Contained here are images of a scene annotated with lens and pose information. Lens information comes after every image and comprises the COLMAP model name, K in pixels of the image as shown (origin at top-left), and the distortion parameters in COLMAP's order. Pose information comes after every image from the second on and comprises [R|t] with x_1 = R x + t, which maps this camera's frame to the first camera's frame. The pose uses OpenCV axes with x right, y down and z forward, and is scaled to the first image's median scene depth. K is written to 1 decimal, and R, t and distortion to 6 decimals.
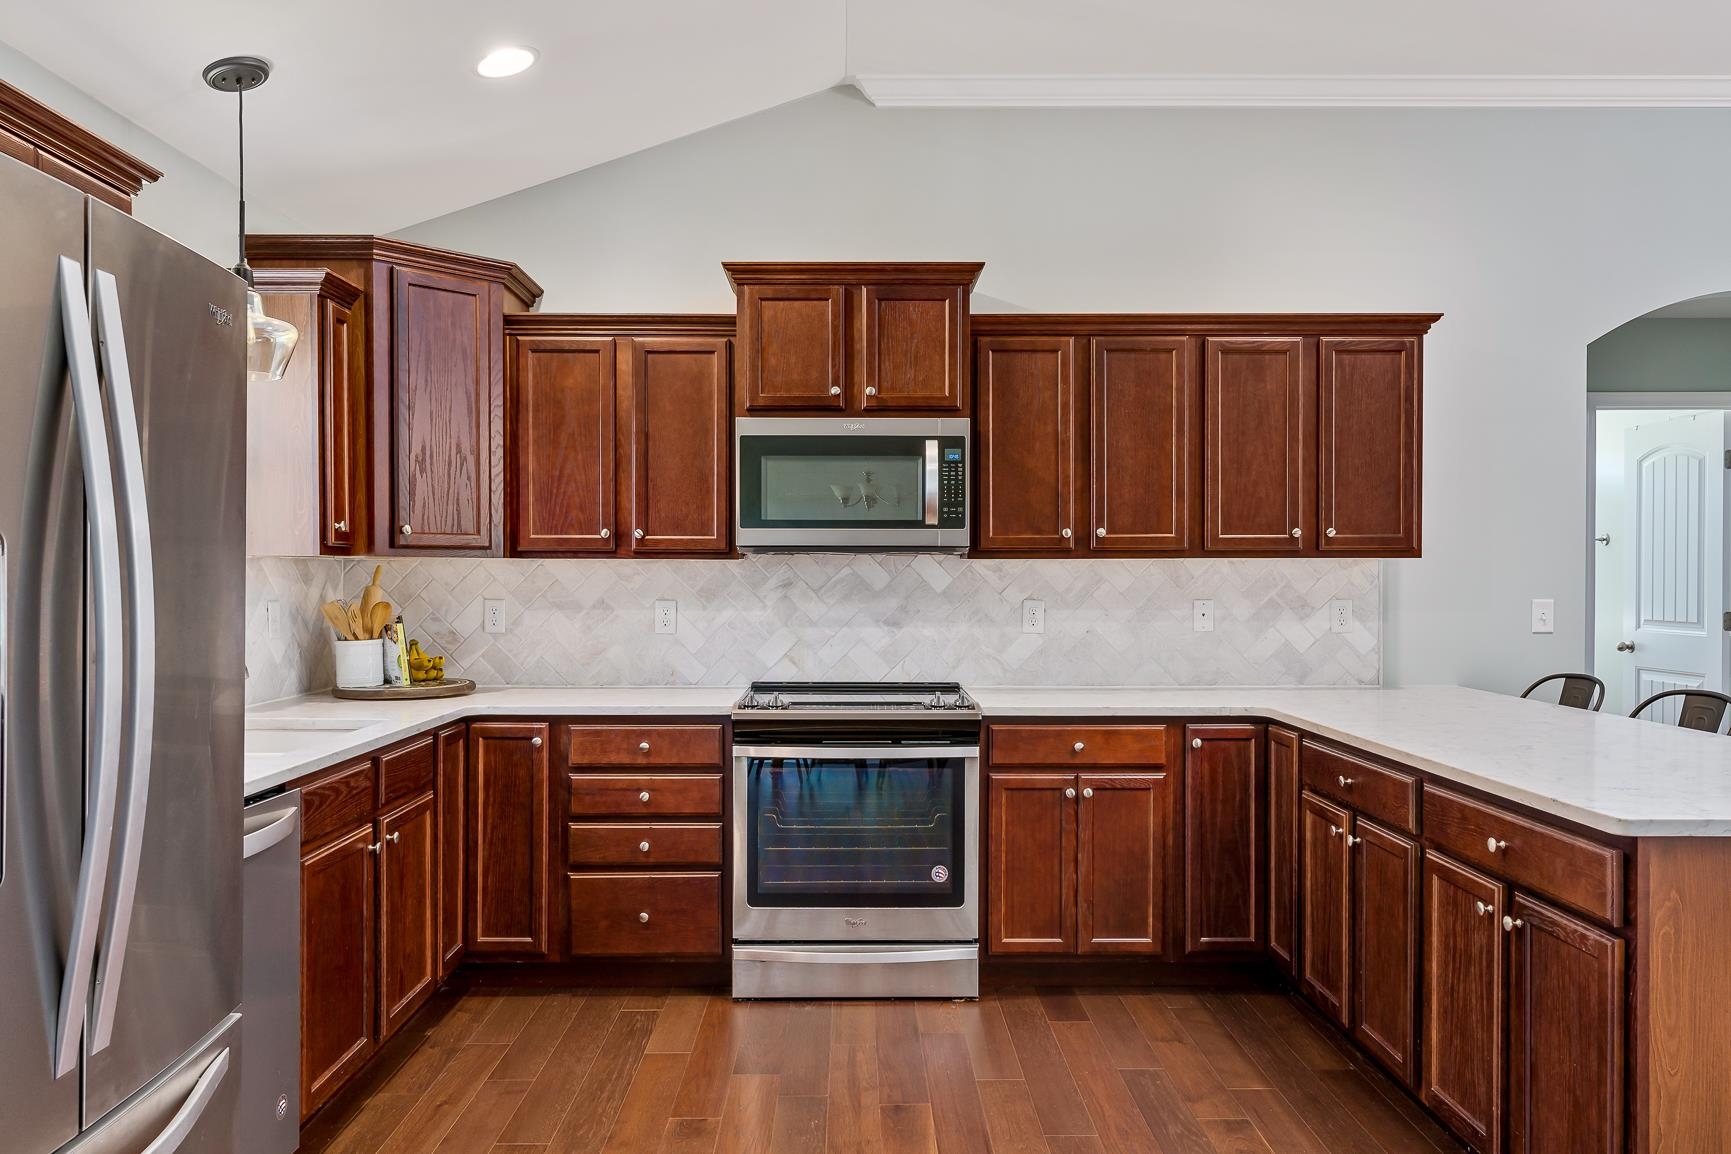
lens RADIAL K [[1266.8, 0, 862.2], [0, 1266.8, 594.5], [0, 0, 1]] dist [0.001226, 0.003082]
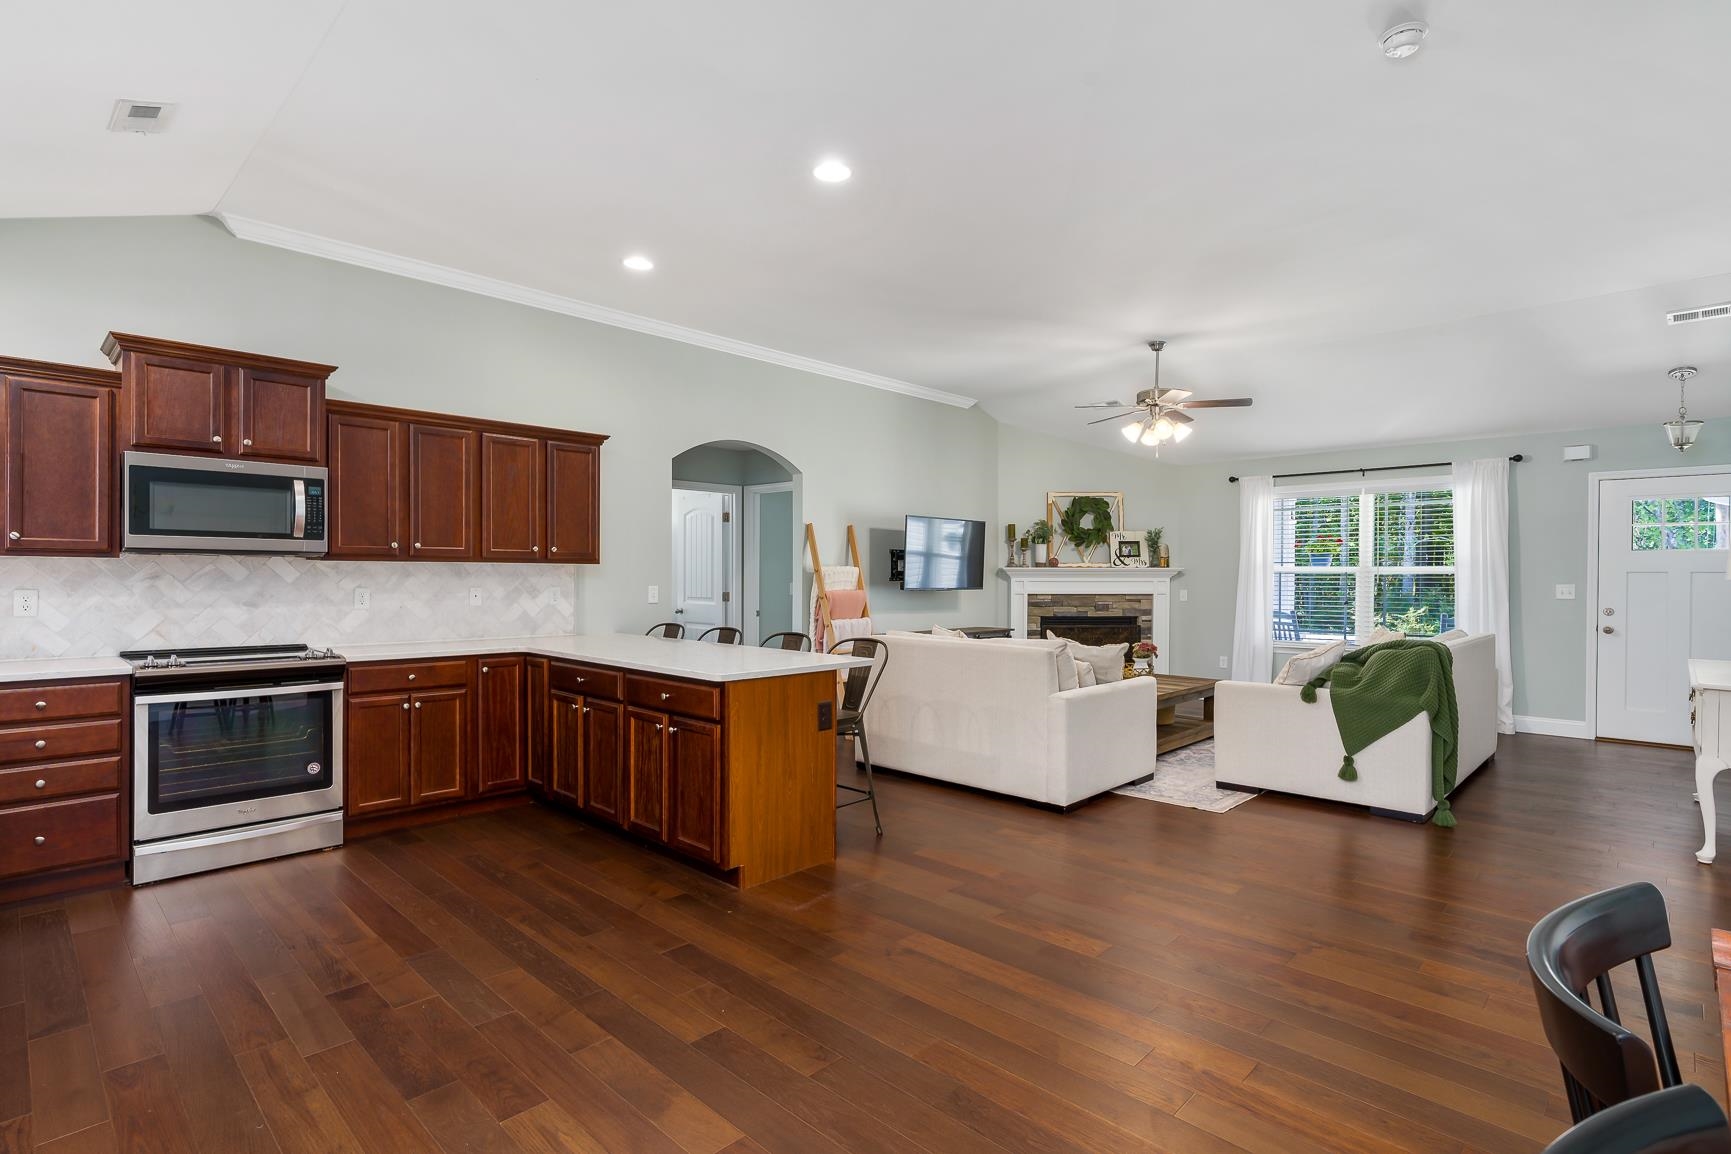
lens RADIAL K [[851.3, 0, 869.3], [0, 851.3, 583.7], [0, 0, 1]] dist [-0.003293, -0.000183]
pose [[0.699946, -0.001970, 0.714193, -0.187445], [0.004352, 0.999989, -0.001508, 0.004183], [-0.714183, 0.004164, 0.699947, -0.175666]]
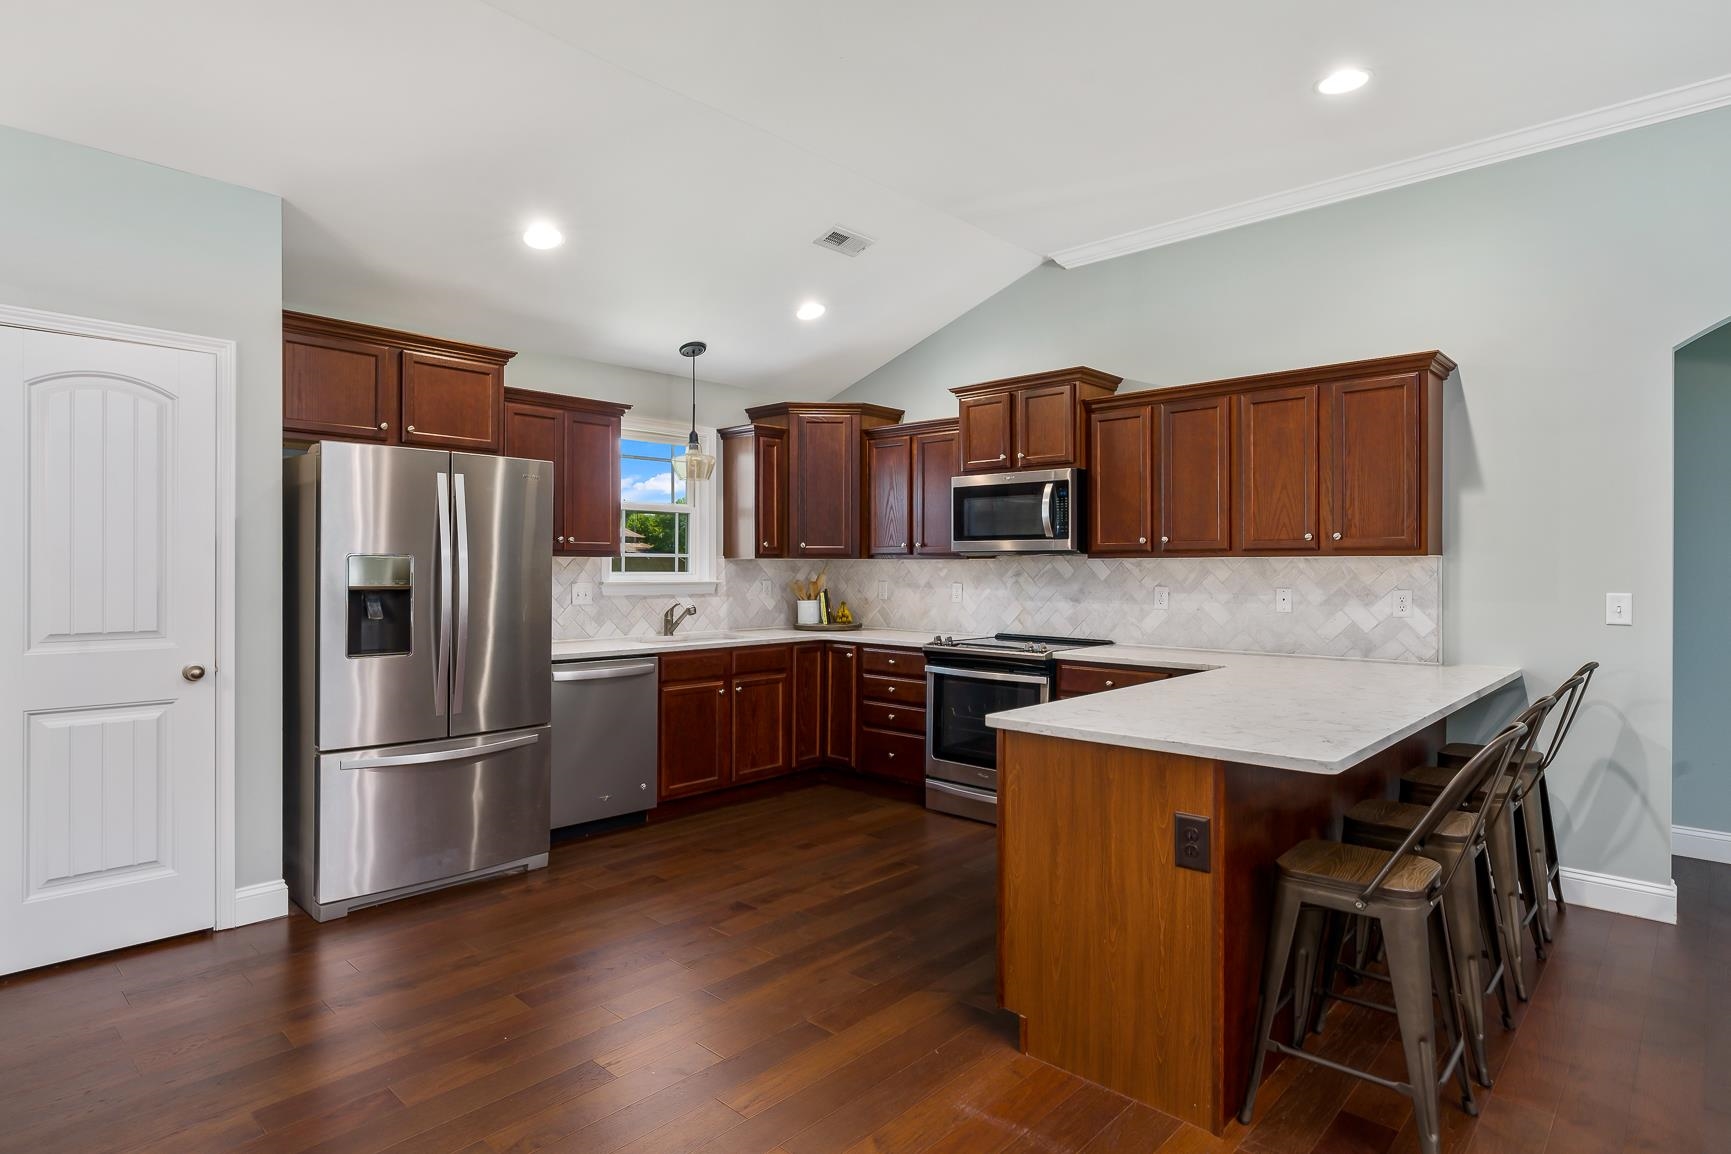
lens RADIAL K [[927.3, 0, 865.5], [0, 927.3, 577.0], [0, 0, 1]] dist [-0.014590, -0.000093]
pose [[0.723567, 0.008797, -0.690198, 0.682322], [-0.013272, 0.999911, -0.001168, -0.000534], [0.690126, 0.010005, 0.723620, 0.004440]]
